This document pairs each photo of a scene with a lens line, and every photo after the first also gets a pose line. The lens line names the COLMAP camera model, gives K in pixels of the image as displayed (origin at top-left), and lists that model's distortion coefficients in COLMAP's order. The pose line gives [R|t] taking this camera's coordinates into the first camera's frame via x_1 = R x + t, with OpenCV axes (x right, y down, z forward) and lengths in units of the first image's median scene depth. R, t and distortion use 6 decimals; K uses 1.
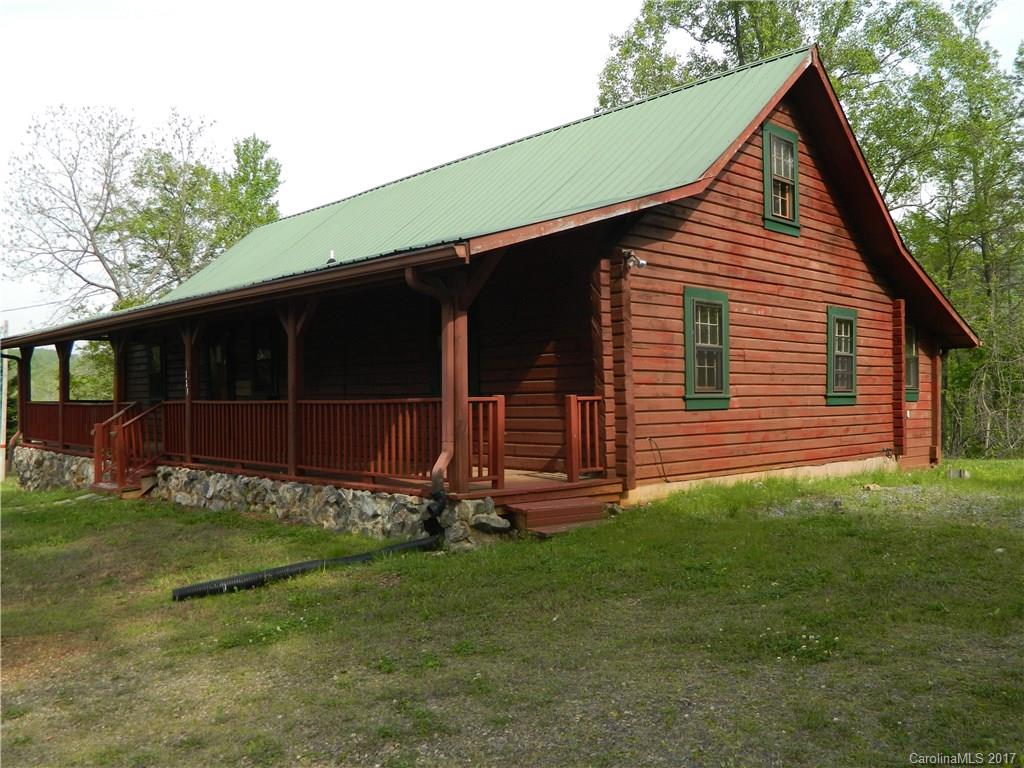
lens RADIAL K [[859.6, 0, 512.0], [0, 859.6, 384.0], [0, 0, 1]] dist [-0.003193, -0.000911]
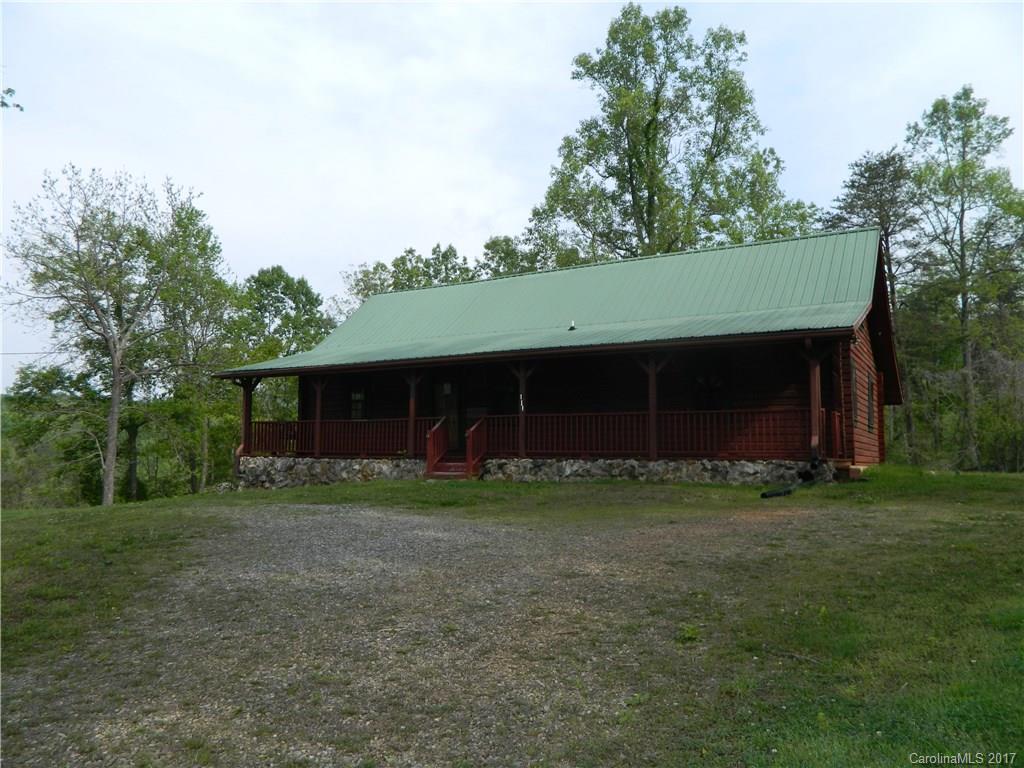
lens RADIAL K [[784.7, 0, 513.5], [0, 784.7, 381.1], [0, 0, 1]] dist [0.028468, -0.001796]
pose [[0.960962, 0.047381, 0.272593, -0.936016], [-0.023592, 0.995672, -0.089894, 0.102980], [-0.275672, 0.079954, 0.957921, -0.382984]]
